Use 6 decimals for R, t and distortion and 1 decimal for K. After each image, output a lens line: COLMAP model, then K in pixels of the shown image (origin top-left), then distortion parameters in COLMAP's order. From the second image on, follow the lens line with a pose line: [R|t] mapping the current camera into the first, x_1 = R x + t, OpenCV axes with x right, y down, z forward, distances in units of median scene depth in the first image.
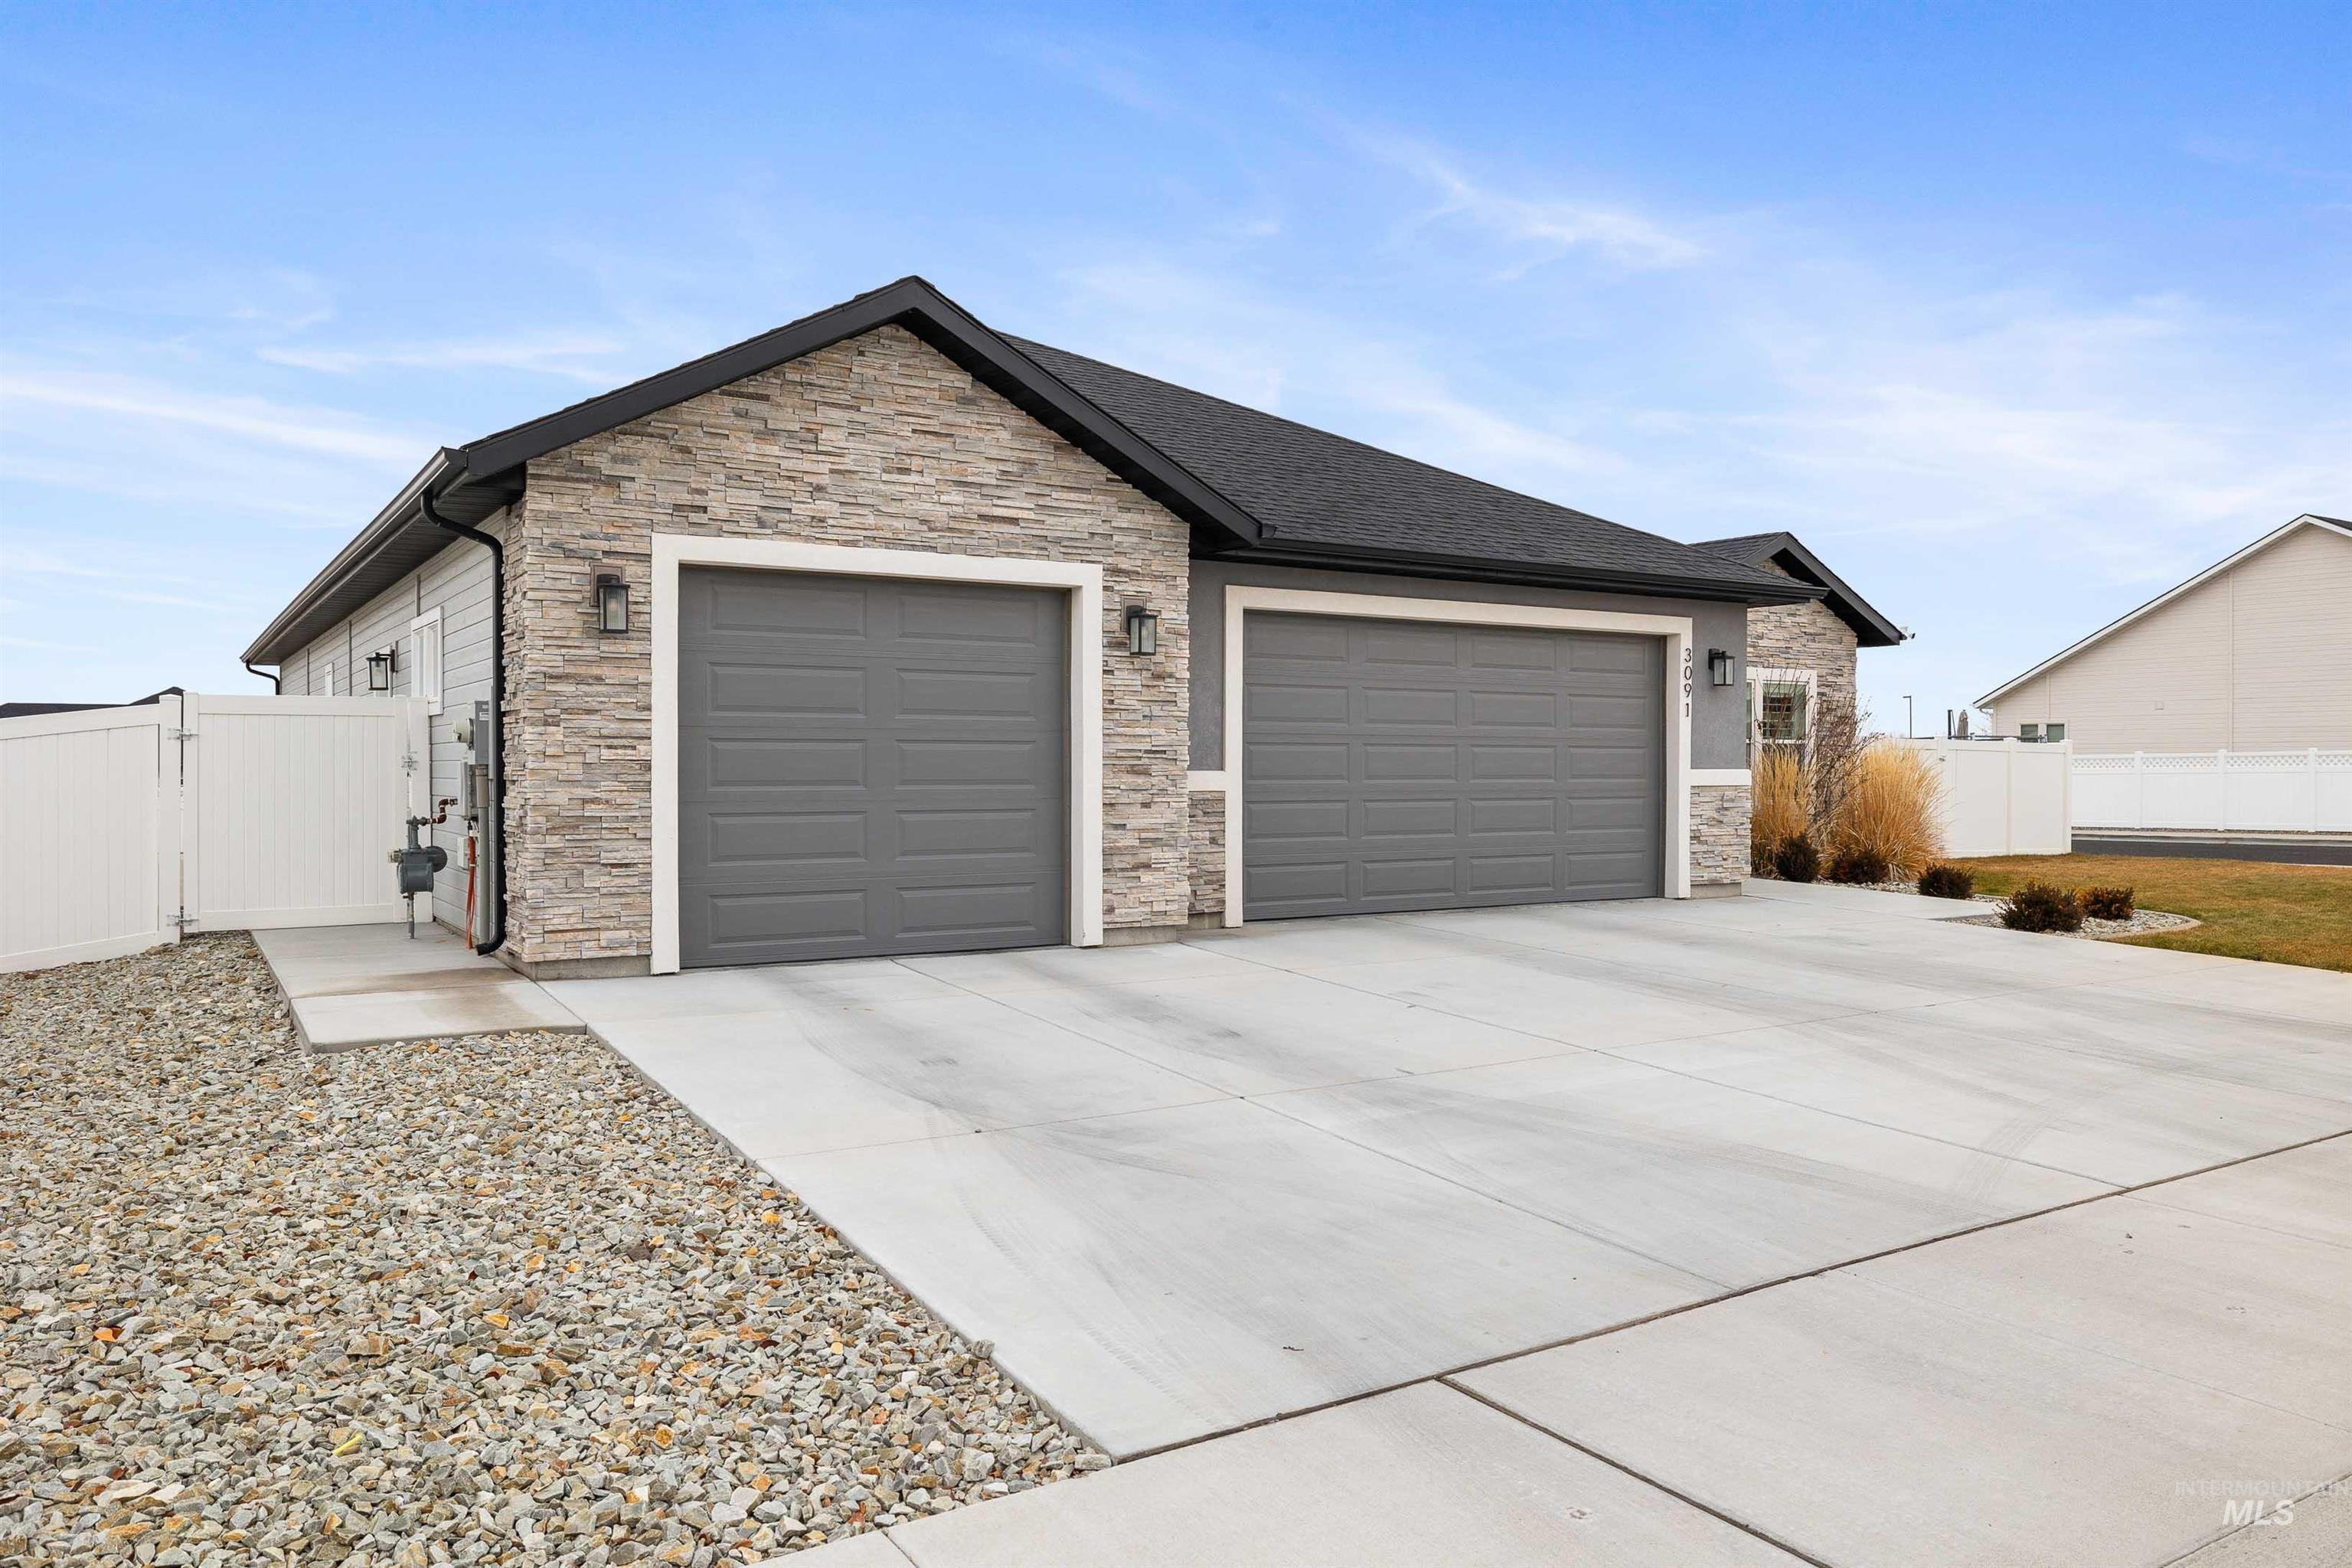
lens RADIAL K [[1684.7, 0, 1176.1], [0, 1684.7, 783.0], [0, 0, 1]] dist [-0.003887, 0.002702]
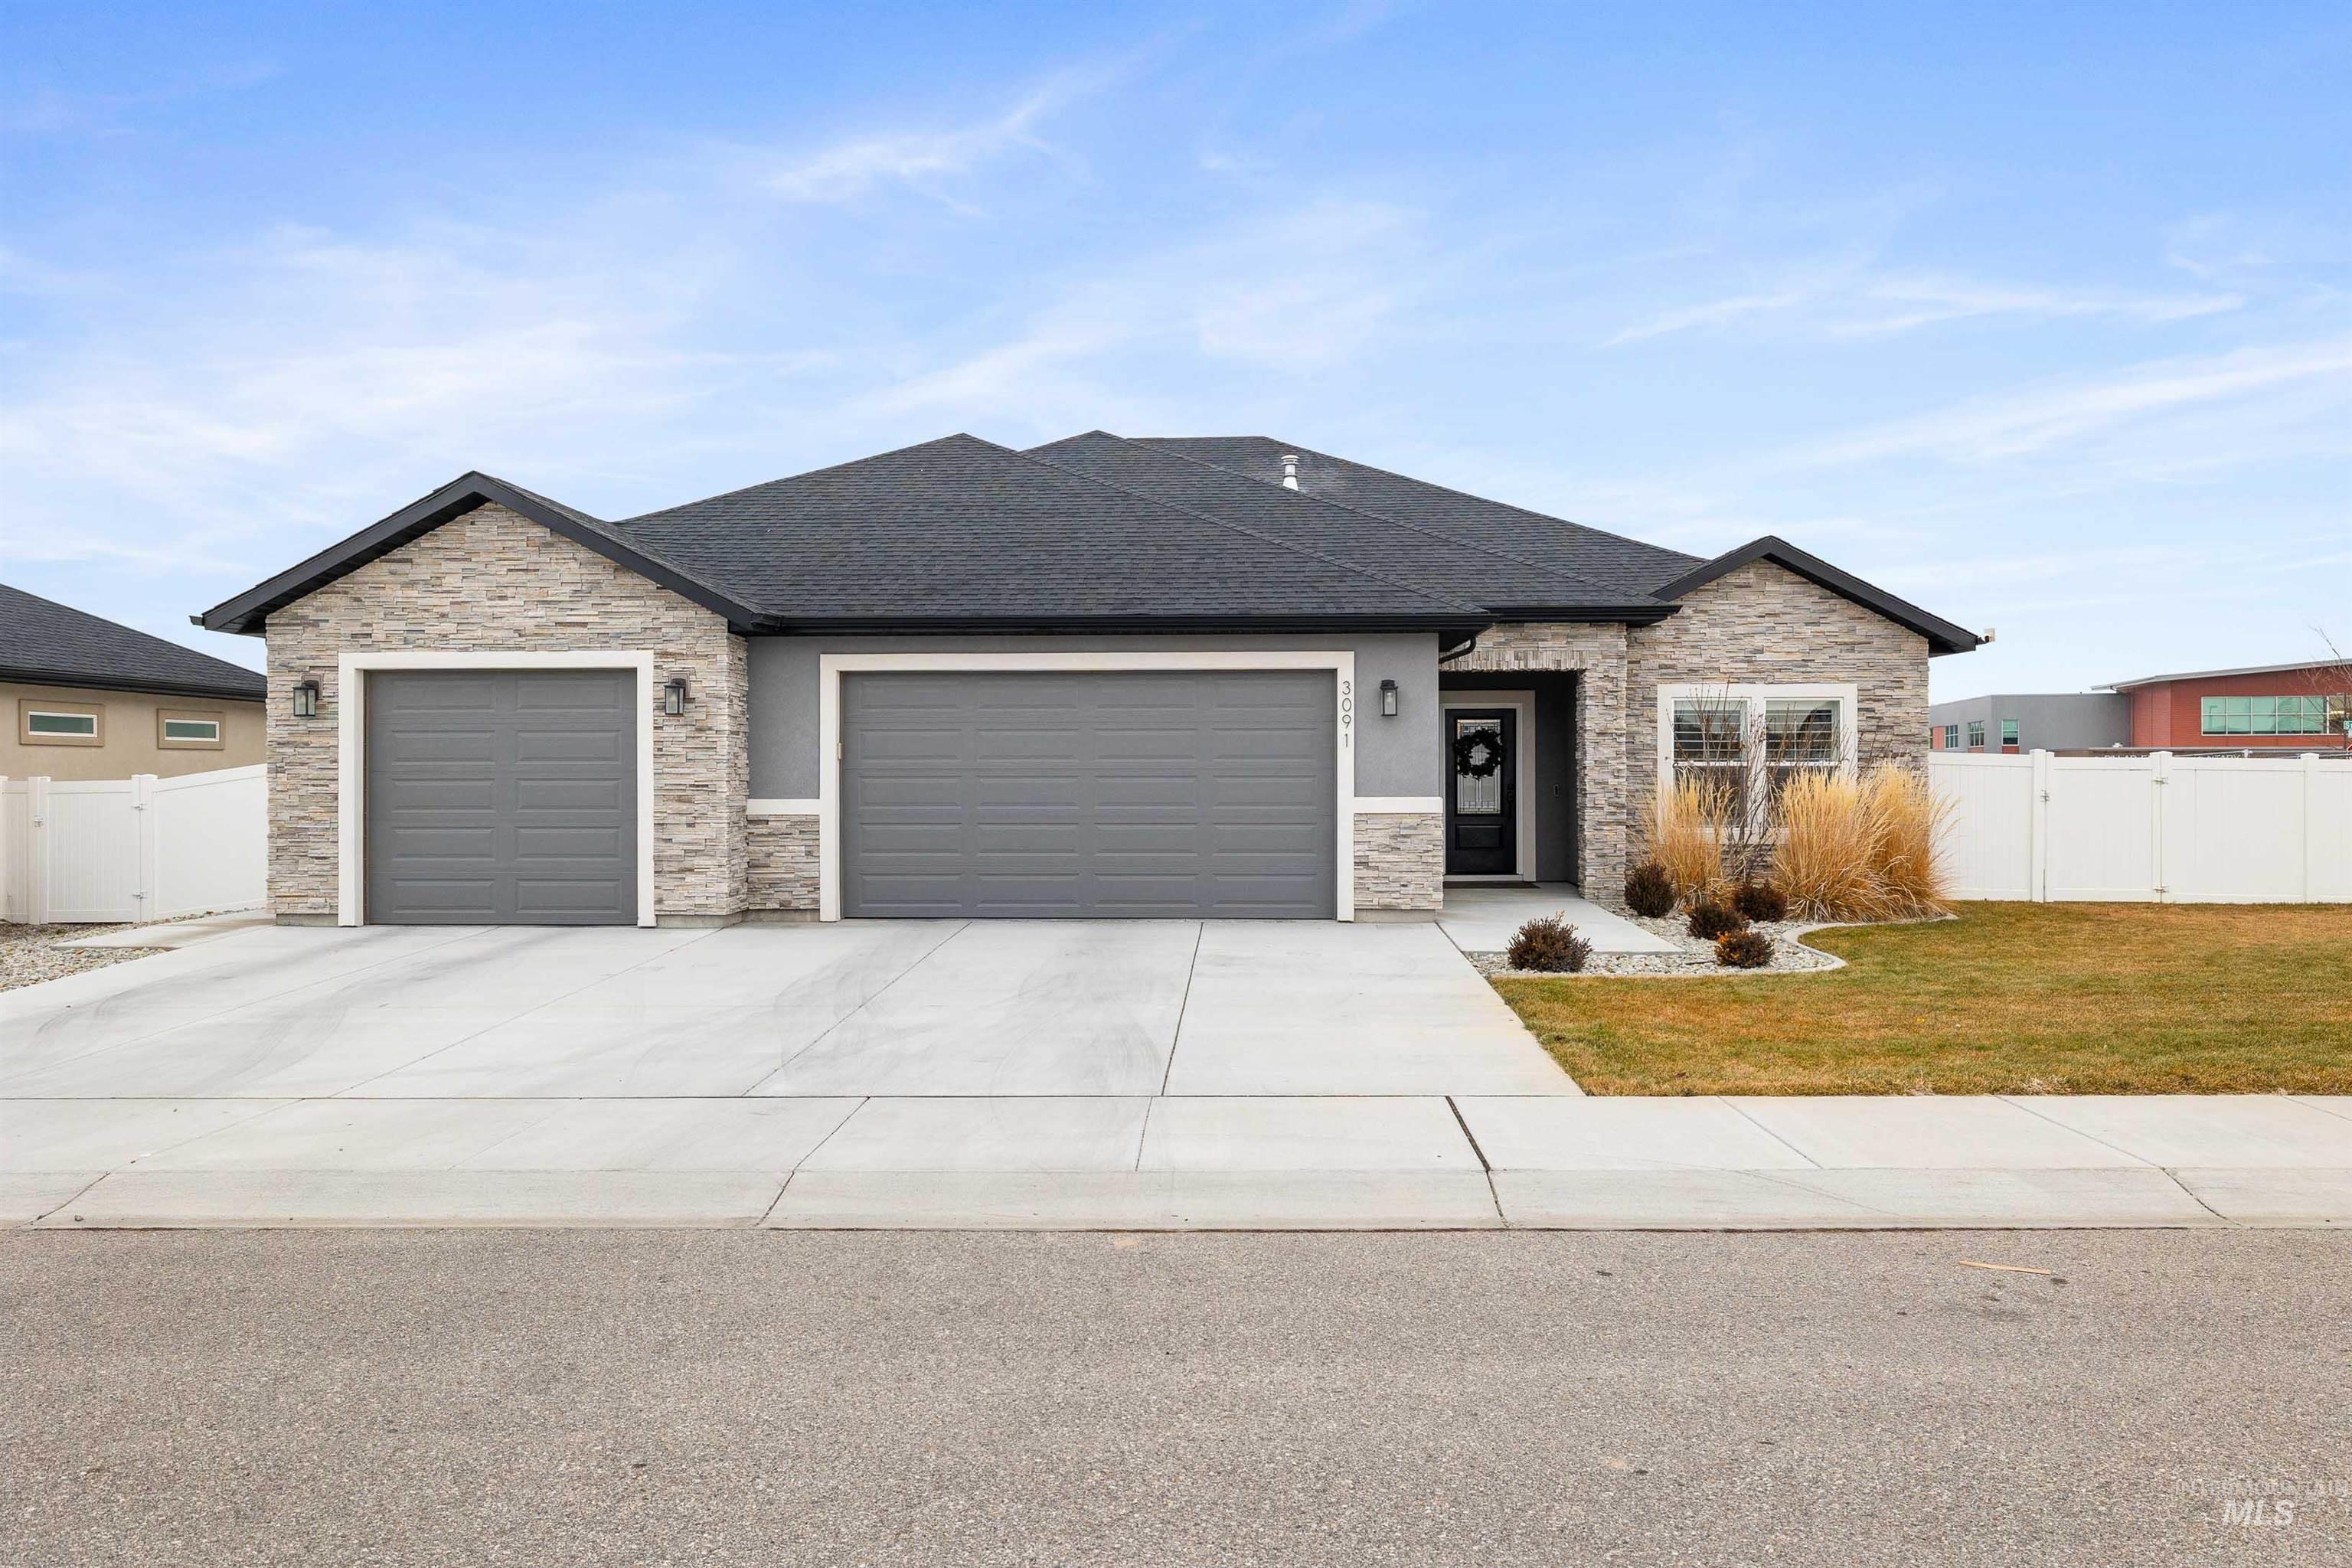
lens RADIAL K [[1684.7, 0, 1178.5], [0, 1684.7, 783.3], [0, 0, 1]] dist [-0.003887, 0.002702]
pose [[0.821791, -0.001308, -0.569787, 1.096987], [-0.003127, 0.999972, -0.006805, -0.012678], [0.569780, 0.007374, 0.821764, 0.113296]]
